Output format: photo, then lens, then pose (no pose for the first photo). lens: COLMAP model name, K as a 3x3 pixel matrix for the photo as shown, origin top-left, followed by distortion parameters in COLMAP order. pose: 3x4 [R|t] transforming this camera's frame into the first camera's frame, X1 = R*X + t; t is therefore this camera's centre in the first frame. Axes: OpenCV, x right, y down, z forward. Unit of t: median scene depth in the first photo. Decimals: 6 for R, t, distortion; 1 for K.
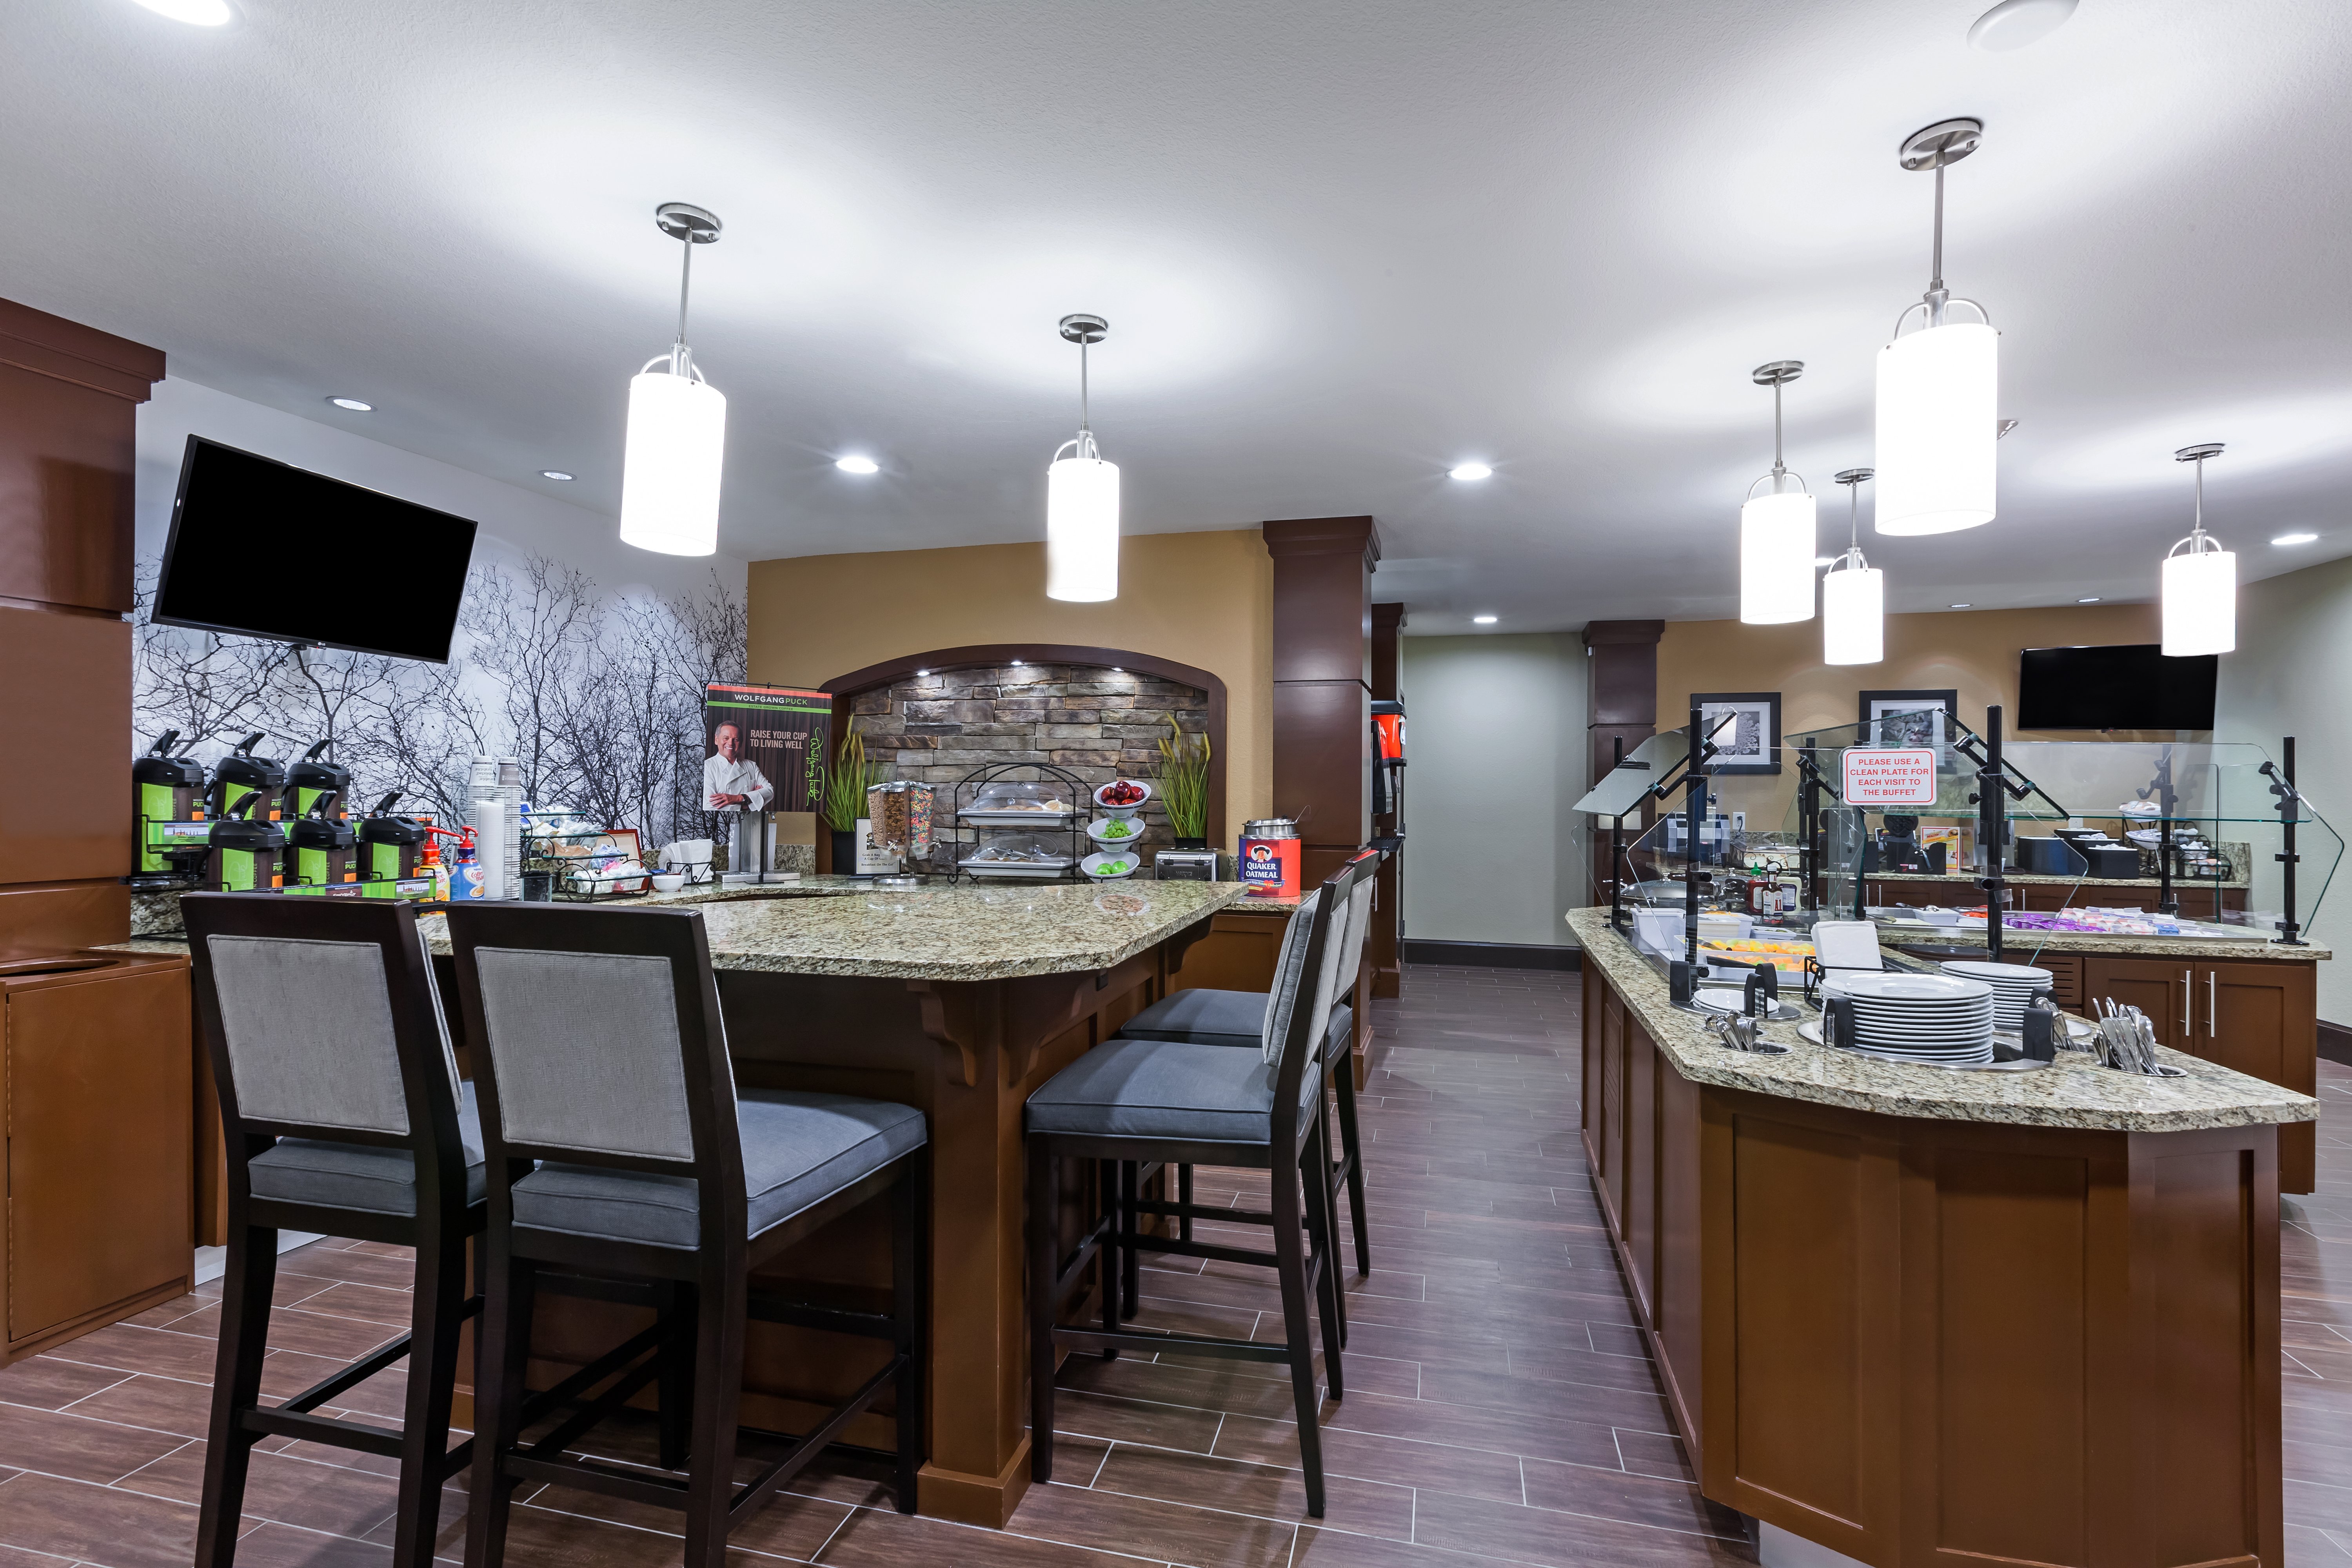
lens RADIAL K [[1019.8, 0, 1176.0], [0, 1019.8, 784.0], [0, 0, 1]] dist [-0.000391, -0.000411]
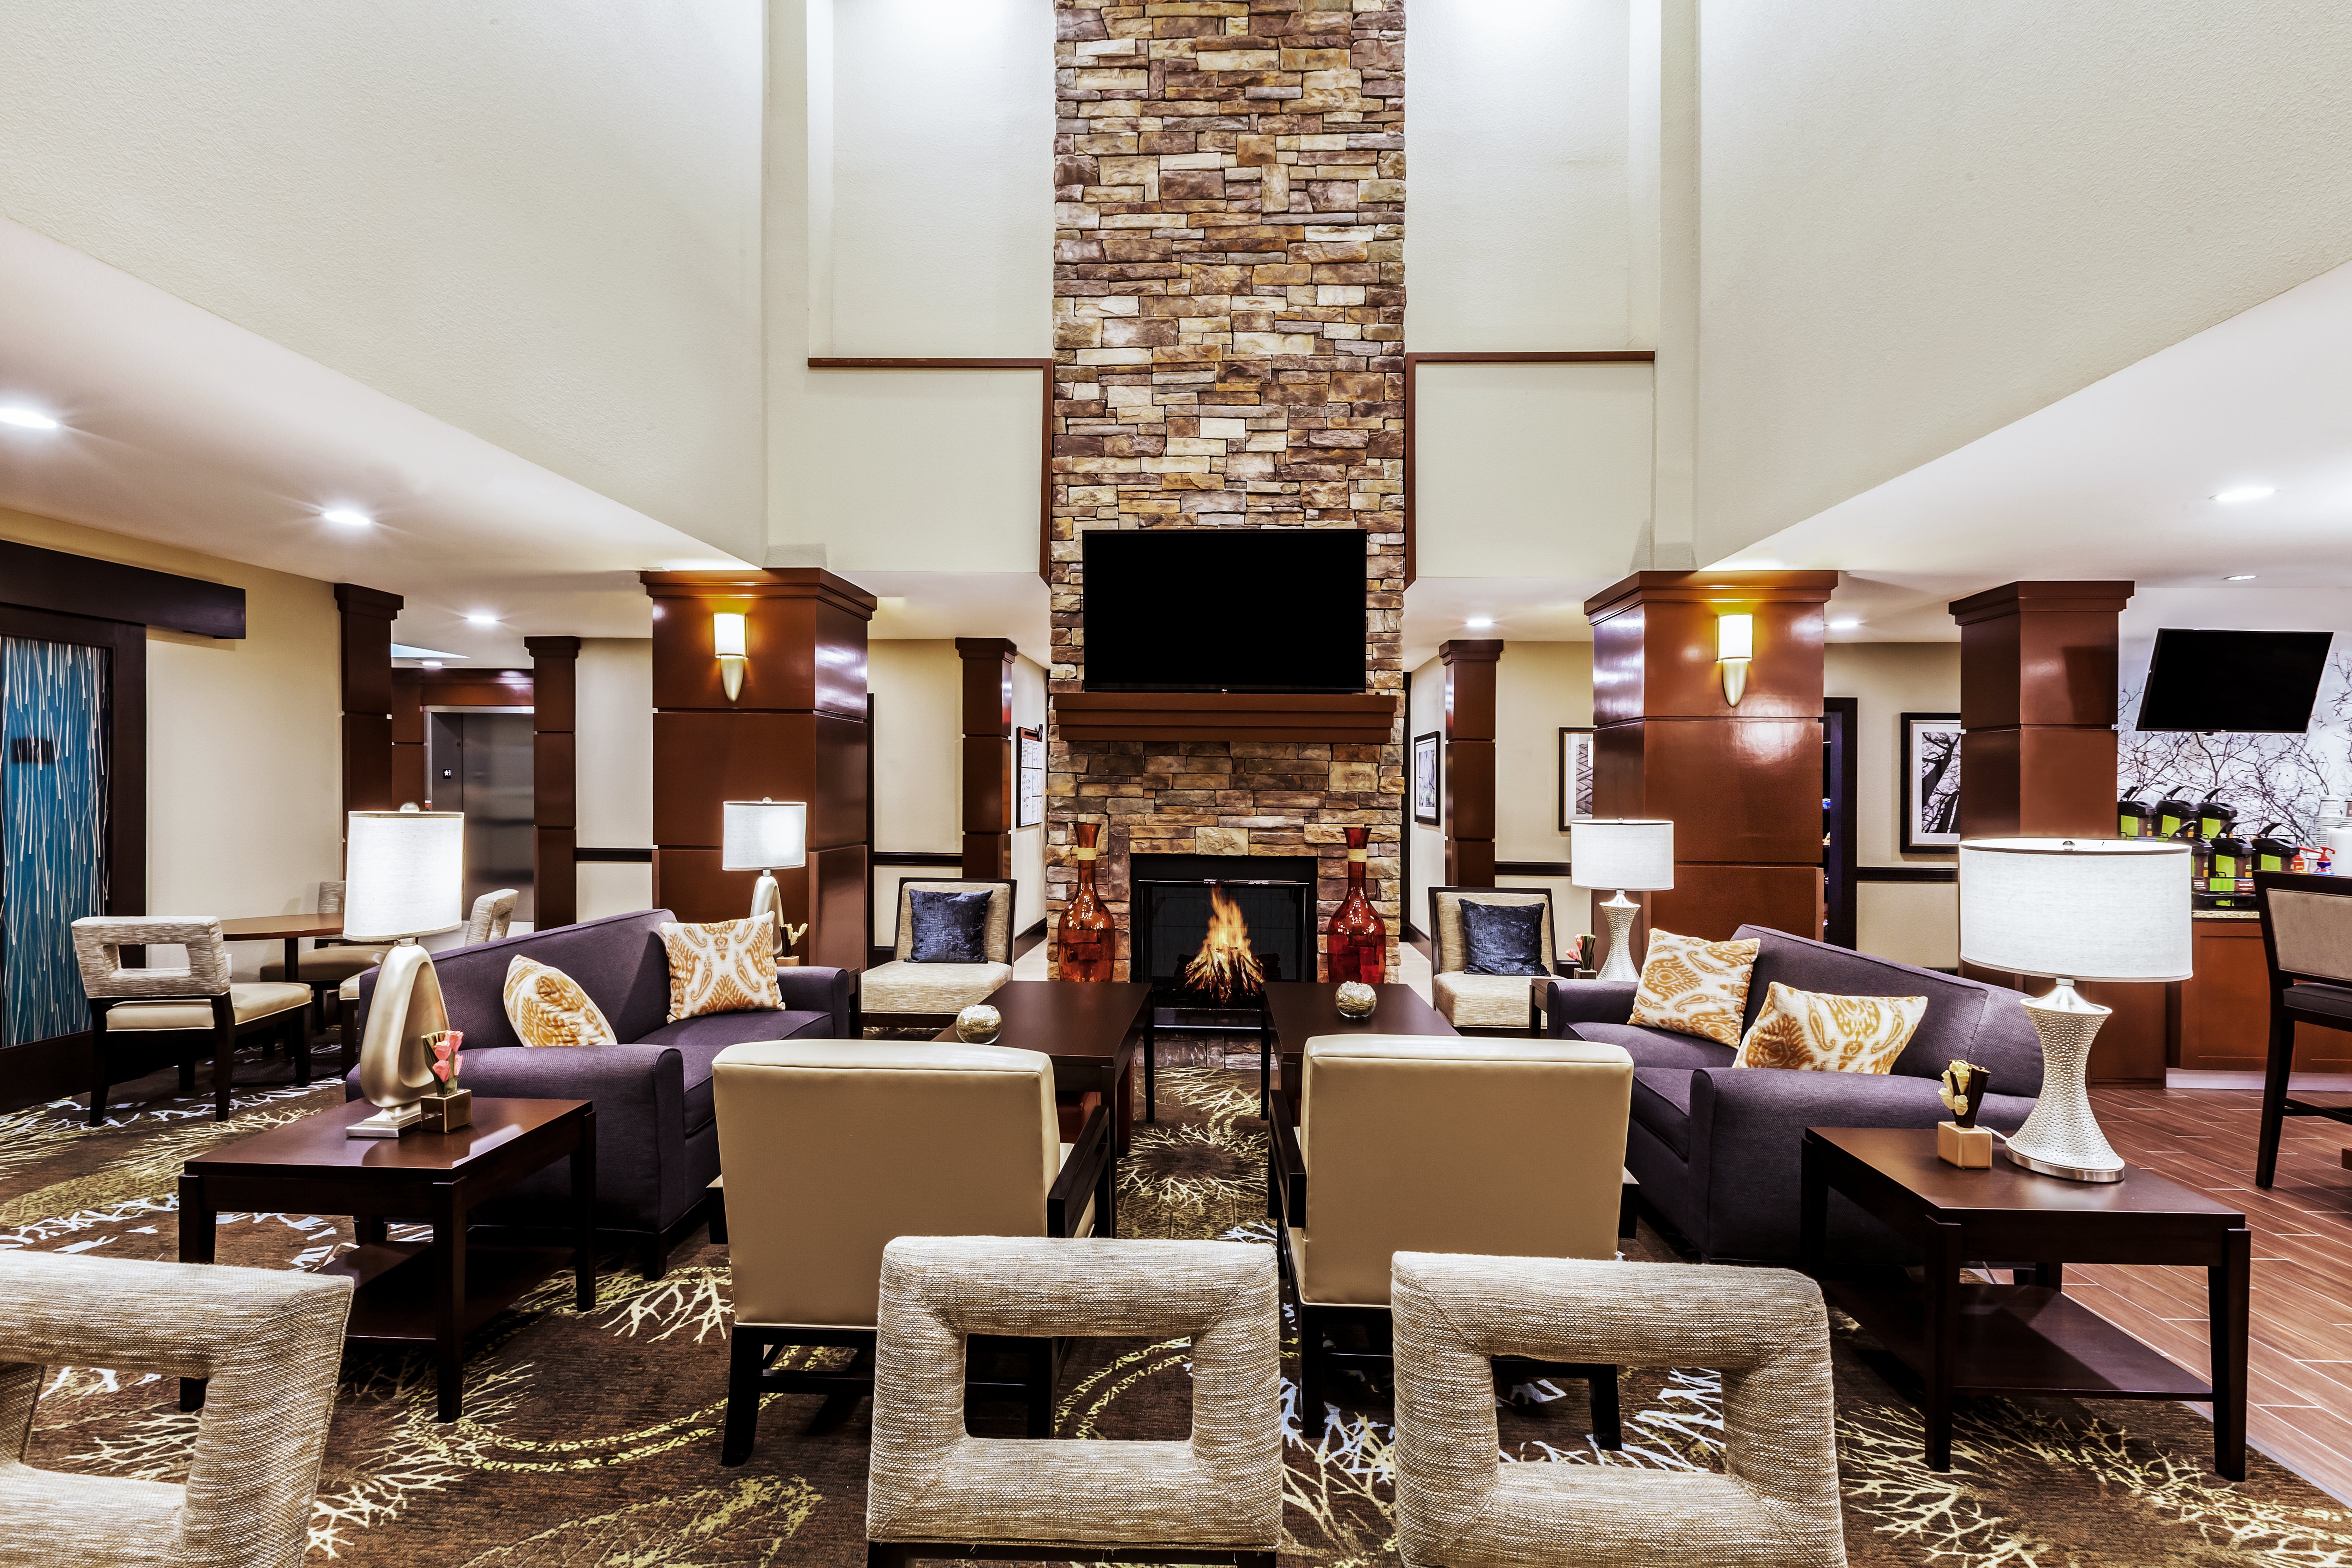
lens RADIAL K [[1019.8, 0, 1176.0], [0, 1019.8, 784.0], [0, 0, 1]] dist [-0.000391, -0.000411]
pose [[0.201422, -0.006821, -0.979481, 0.414966], [-0.005115, 0.999955, -0.008016, -0.029557], [0.979491, 0.006624, 0.201378, -0.952629]]
